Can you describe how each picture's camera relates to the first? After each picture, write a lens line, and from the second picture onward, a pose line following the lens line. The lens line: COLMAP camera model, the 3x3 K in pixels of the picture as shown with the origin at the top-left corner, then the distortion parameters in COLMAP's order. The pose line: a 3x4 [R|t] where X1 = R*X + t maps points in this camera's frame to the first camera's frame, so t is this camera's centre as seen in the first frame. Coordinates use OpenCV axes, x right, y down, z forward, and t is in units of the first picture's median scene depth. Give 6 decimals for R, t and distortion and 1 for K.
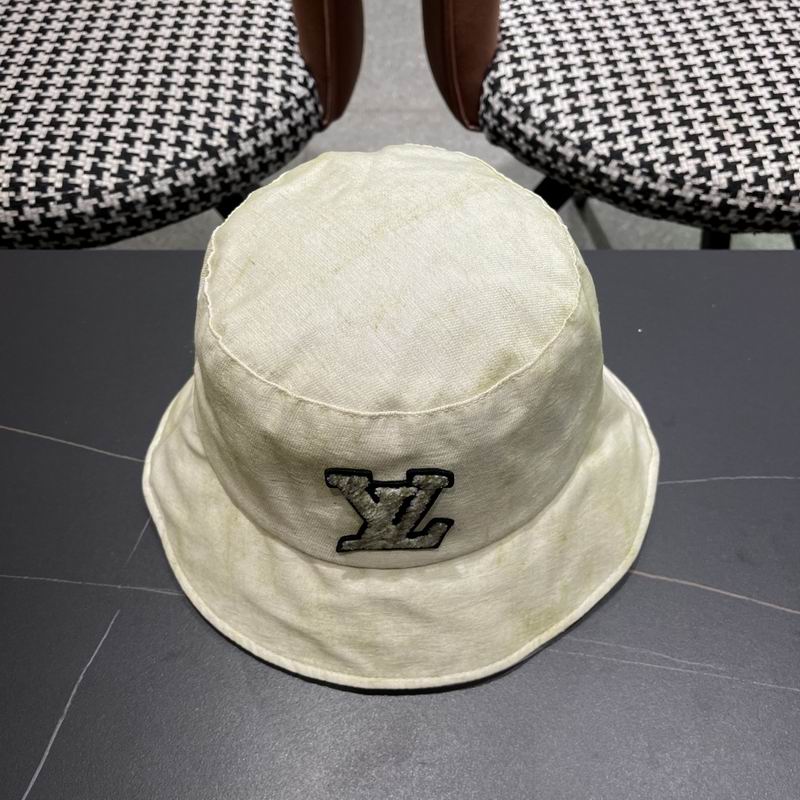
lens RADIAL K [[840.3, 0, 402.0], [0, 840.3, 400.7], [0, 0, 1]] dist [0.012657, 0.000000]
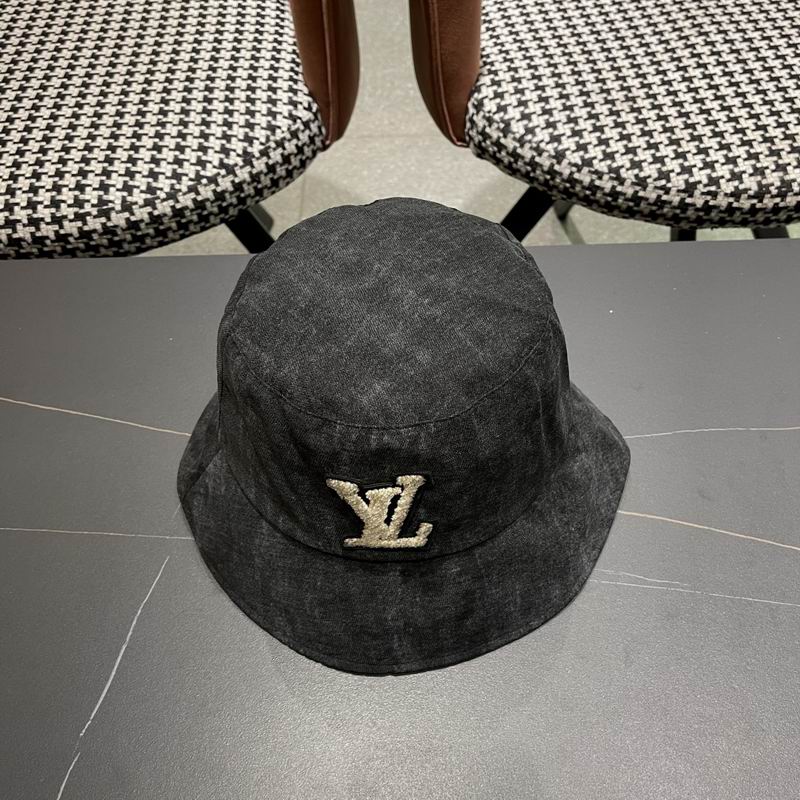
lens RADIAL K [[840.3, 0, 412.0], [0, 840.3, 400.5], [0, 0, 1]] dist [0.012657, 0.000000]
pose [[0.999377, -0.030470, 0.017808, -0.011552], [0.031058, 0.998948, -0.033732, 0.059433], [-0.016761, 0.034264, 0.999272, -0.119088]]
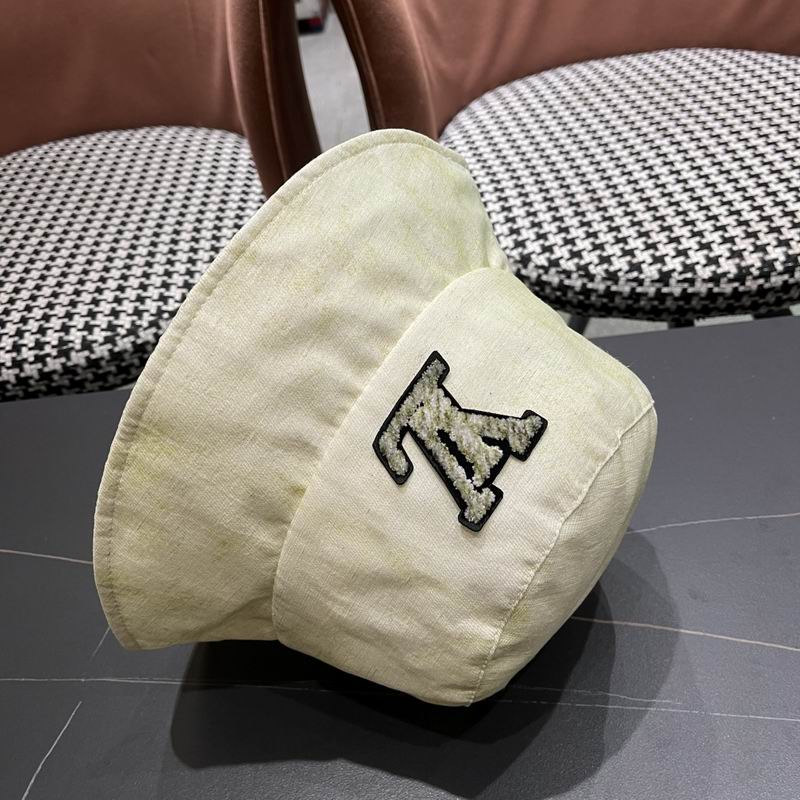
lens RADIAL K [[840.3, 0, 403.4], [0, 840.3, 407.5], [0, 0, 1]] dist [0.012657, 0.000000]
pose [[0.993241, -0.103006, -0.053506, 0.100226], [0.088032, 0.968924, -0.231164, 0.123351], [0.075654, 0.224891, 0.971442, -0.029268]]
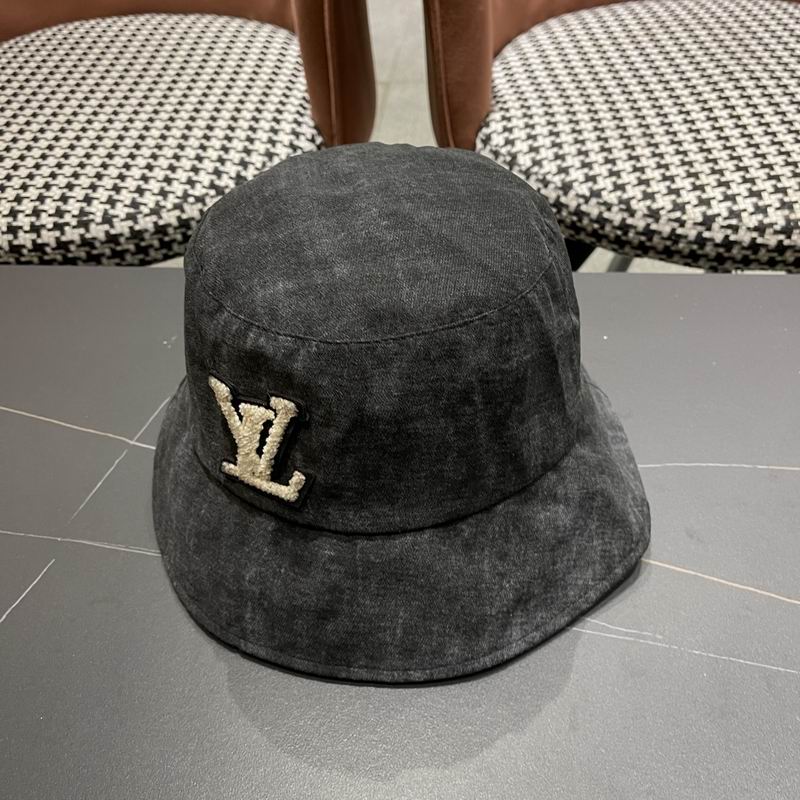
lens RADIAL K [[840.3, 0, 410.6], [0, 840.3, 397.9], [0, 0, 1]] dist [0.012657, 0.000000]
pose [[0.996905, 0.026836, -0.073890, 0.109391], [-0.040313, 0.981450, -0.187432, 0.163000], [0.067489, 0.189830, 0.979495, 0.007142]]
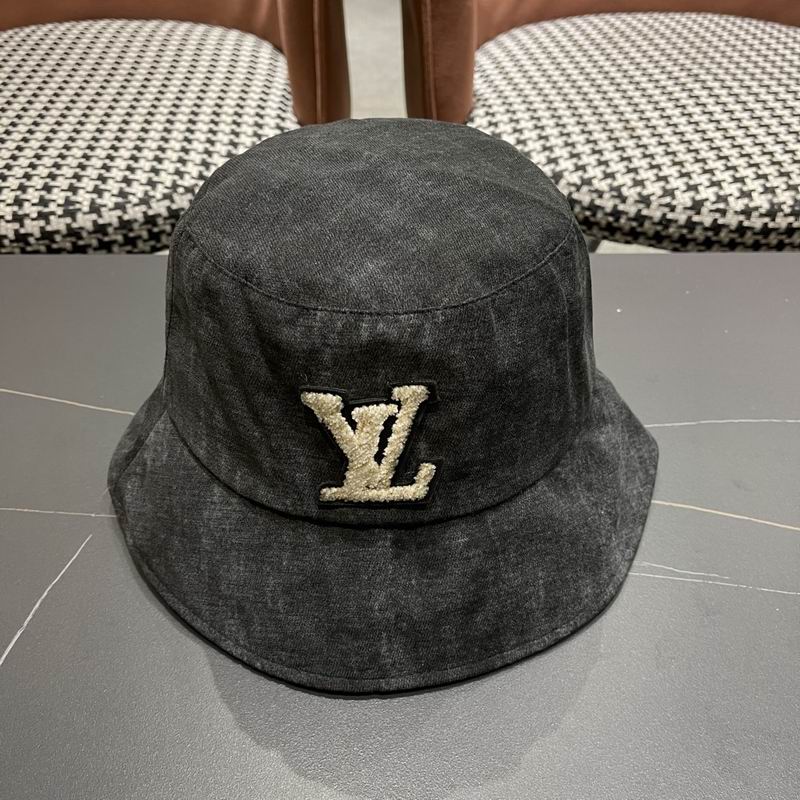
lens RADIAL K [[840.3, 0, 402.0], [0, 840.3, 402.0], [0, 0, 1]] dist [0.012657, 0.000000]
pose [[0.999734, -0.001315, 0.023014, -0.006151], [0.006648, 0.972392, -0.233260, 0.230538], [-0.022072, 0.233351, 0.972142, 0.026166]]
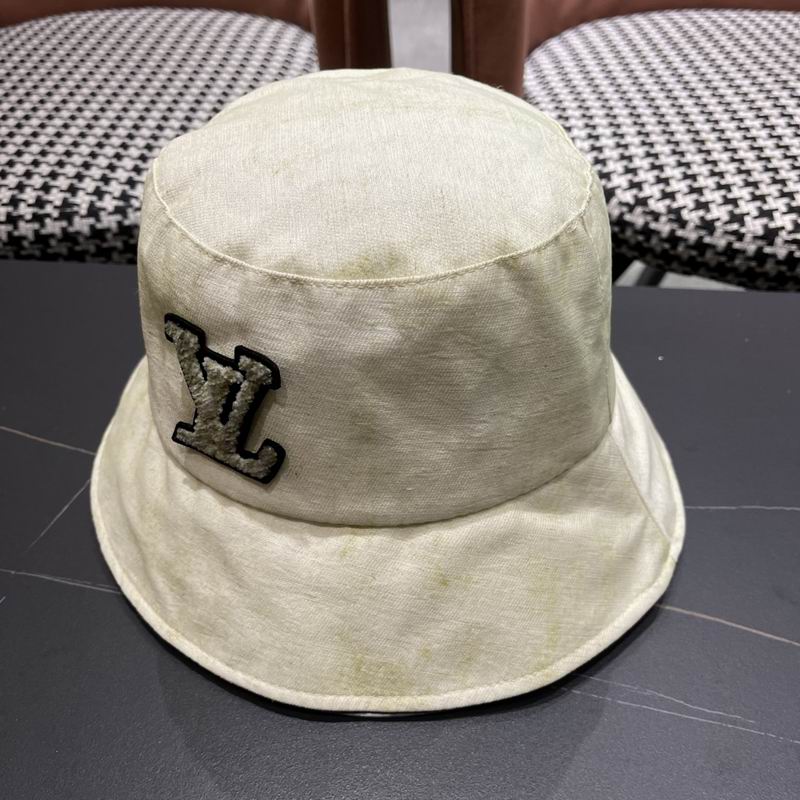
lens RADIAL K [[840.3, 0, 400.7], [0, 840.3, 410.8], [0, 0, 1]] dist [0.012657, 0.000000]
pose [[0.995655, 0.058641, -0.072328, 0.069801], [-0.073117, 0.973350, -0.217355, 0.157024], [0.057655, 0.221700, 0.973409, 0.125674]]
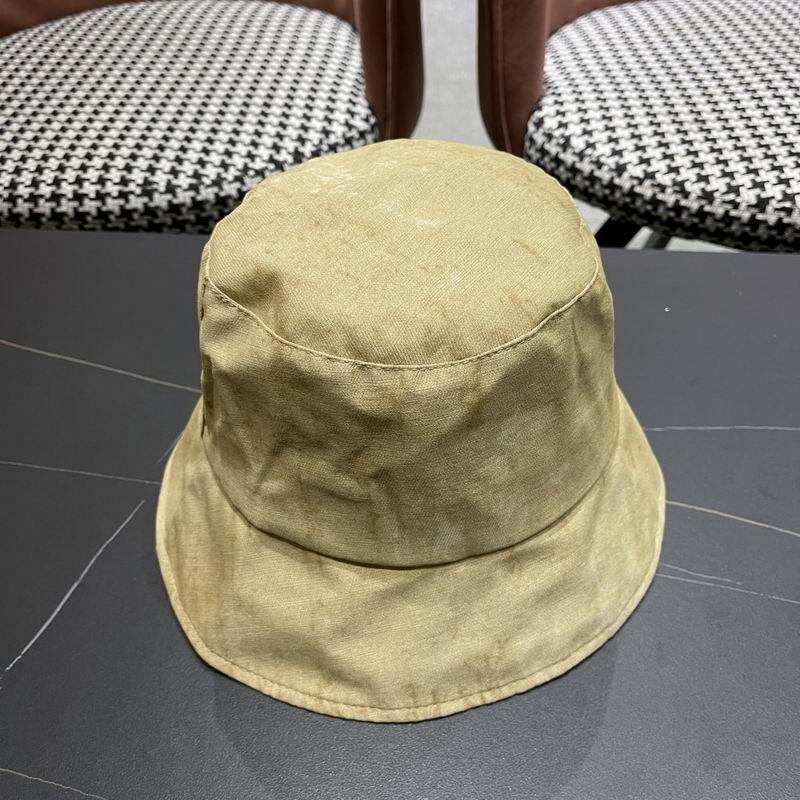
lens RADIAL K [[840.3, 0, 398.2], [0, 840.3, 405.7], [0, 0, 1]] dist [0.012657, 0.000000]
pose [[0.995666, 0.052863, -0.076514, 0.033722], [-0.066653, 0.979383, -0.190700, 0.219999], [0.064855, 0.194973, 0.978662, -0.011072]]
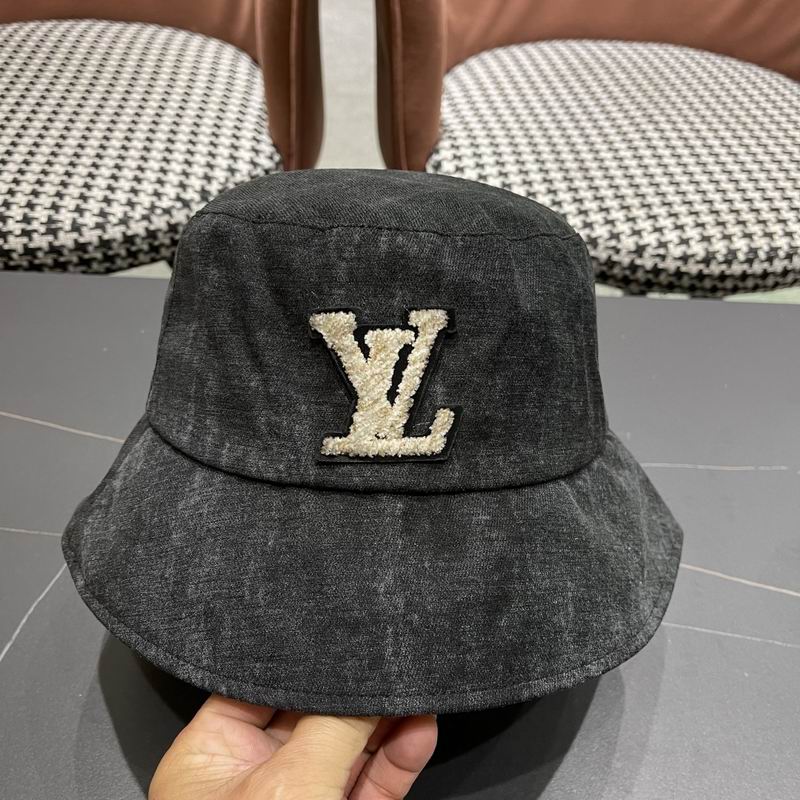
lens RADIAL K [[840.3, 0, 402.7], [0, 840.3, 408.0], [0, 0, 1]] dist [0.012657, 0.000000]
pose [[0.997463, 0.034894, 0.062051, 0.003564], [-0.022654, 0.981906, -0.188010, 0.181056], [-0.067489, 0.186127, 0.980205, -0.070543]]
